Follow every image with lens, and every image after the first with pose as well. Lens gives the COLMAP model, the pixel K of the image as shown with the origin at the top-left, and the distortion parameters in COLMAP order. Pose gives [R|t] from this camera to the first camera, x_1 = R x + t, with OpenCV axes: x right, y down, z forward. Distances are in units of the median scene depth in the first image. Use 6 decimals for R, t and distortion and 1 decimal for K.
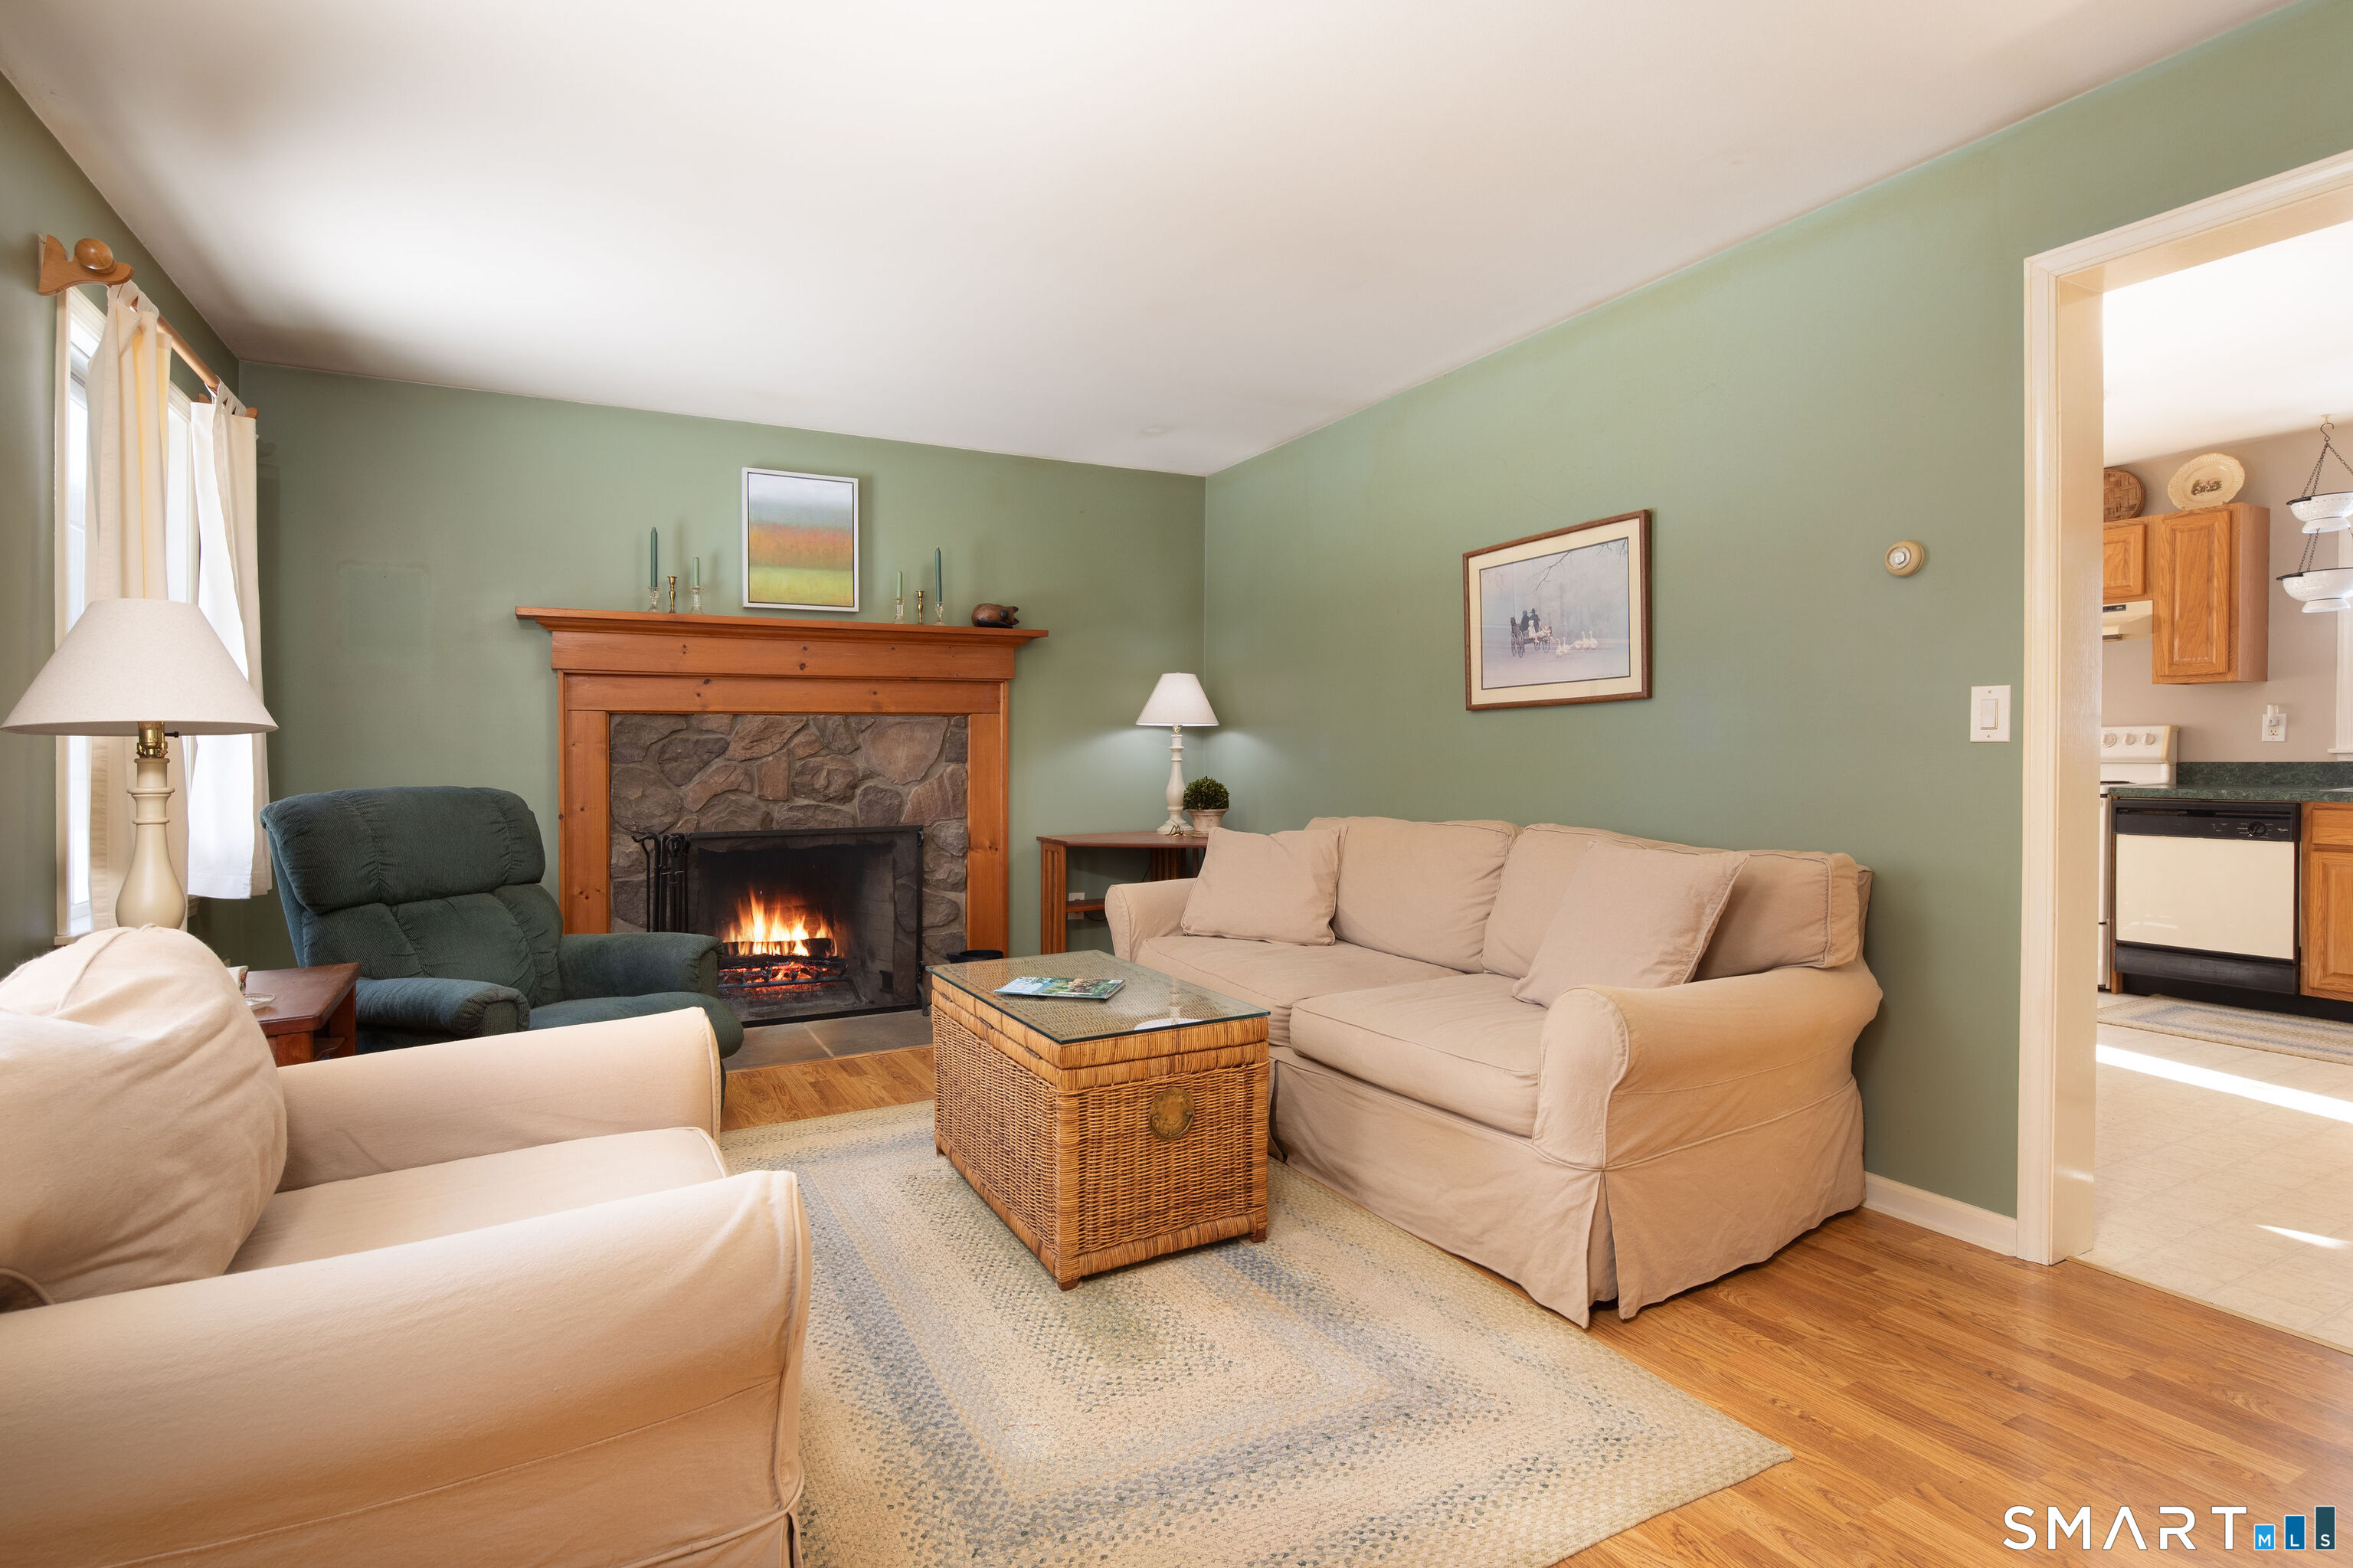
lens RADIAL K [[1145.3, 0, 1180.0], [0, 1145.3, 759.5], [0, 0, 1]] dist [-0.000931, -0.000252]
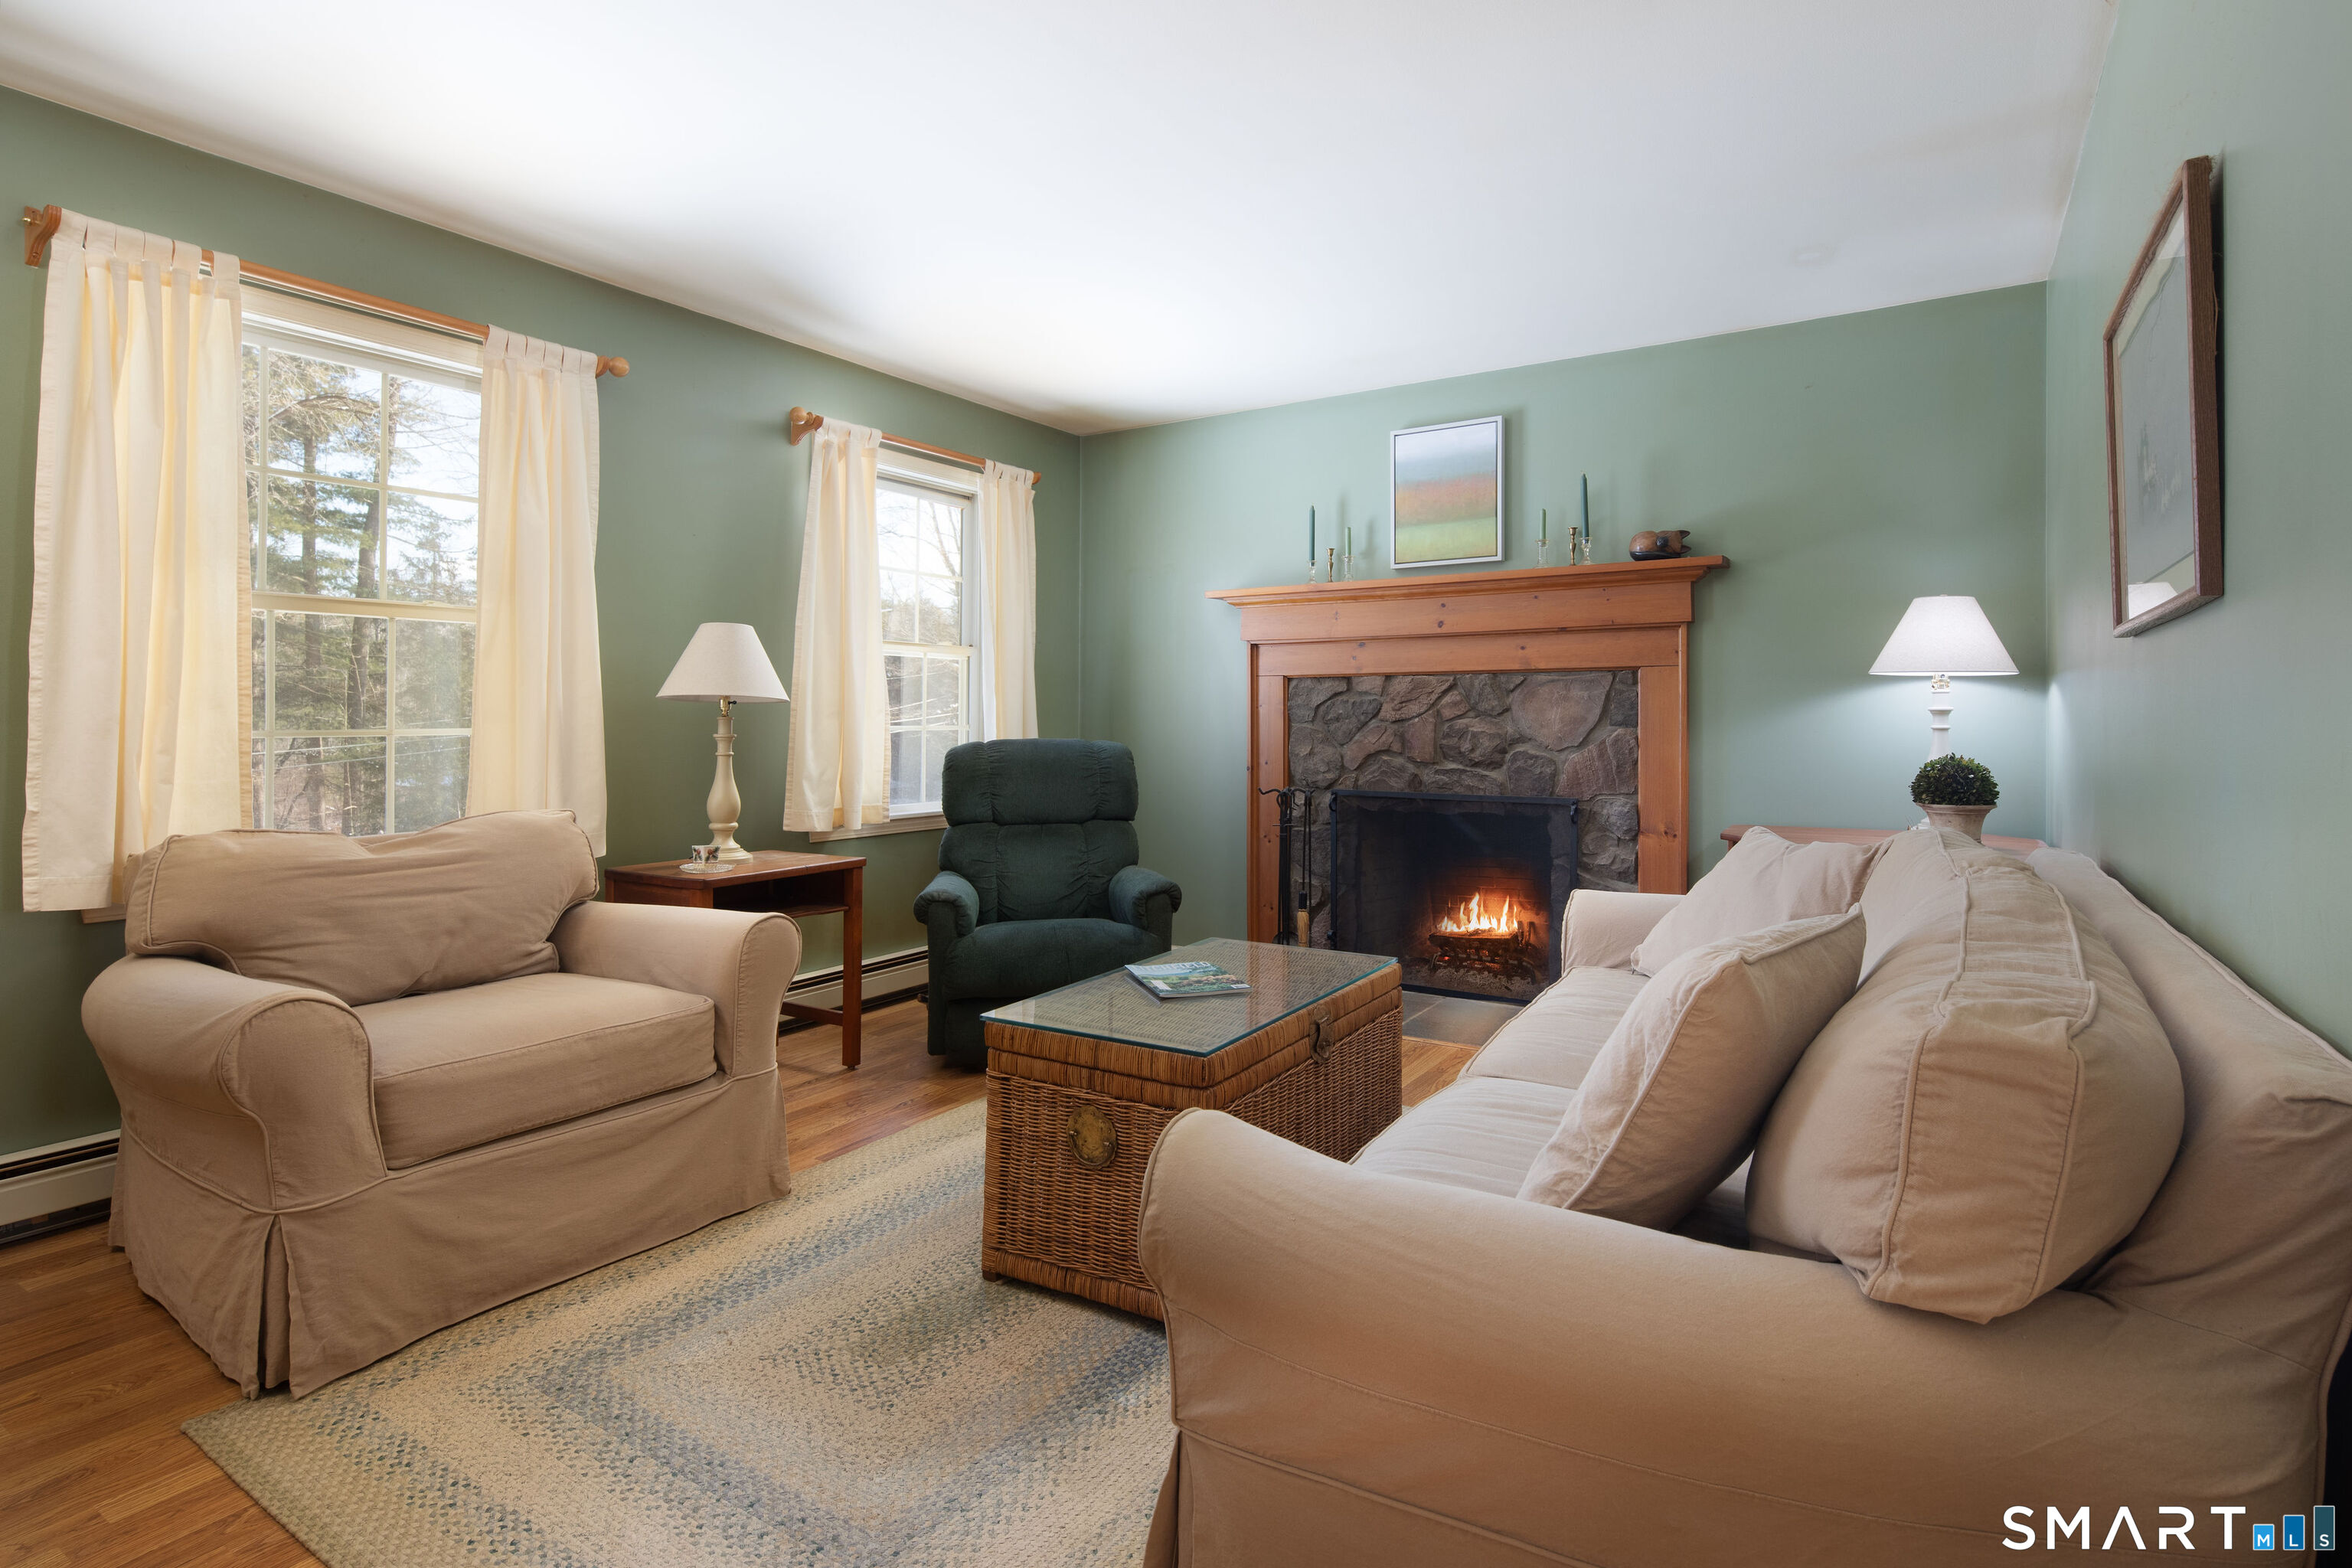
lens RADIAL K [[1173.8, 0, 1177.4], [0, 1173.8, 688.0], [0, 0, 1]] dist [-0.001537, -0.000142]
pose [[0.495240, -0.015831, -0.868612, 0.408437], [-0.006944, 0.999730, -0.022180, -0.004432], [0.868729, 0.017016, 0.494996, 0.315462]]
